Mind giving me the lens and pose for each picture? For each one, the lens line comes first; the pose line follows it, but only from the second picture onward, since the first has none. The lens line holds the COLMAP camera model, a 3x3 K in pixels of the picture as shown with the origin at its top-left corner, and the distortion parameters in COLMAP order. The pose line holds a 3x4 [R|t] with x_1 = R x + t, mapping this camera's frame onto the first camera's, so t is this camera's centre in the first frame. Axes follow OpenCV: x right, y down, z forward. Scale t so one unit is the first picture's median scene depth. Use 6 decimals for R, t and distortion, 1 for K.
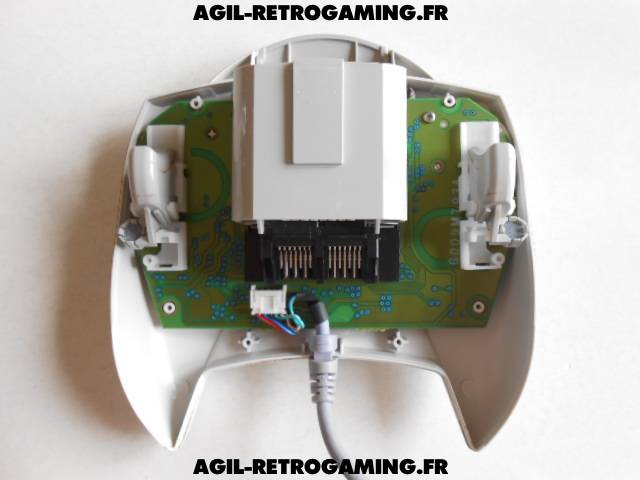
lens RADIAL K [[488.9, 0, 321.2], [0, 488.9, 240.6], [0, 0, 1]] dist [-0.013870, 0.014062]
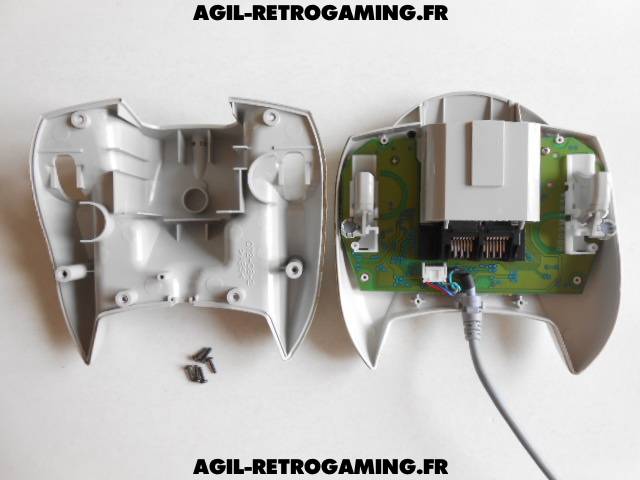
lens RADIAL K [[488.9, 0, 316.8], [0, 488.9, 244.2], [0, 0, 1]] dist [-0.013870, 0.014062]
pose [[0.998253, 0.014009, -0.057394, -0.383062], [-0.012787, 0.999685, 0.021608, 0.005921], [0.057679, -0.020836, 0.998118, -0.518613]]
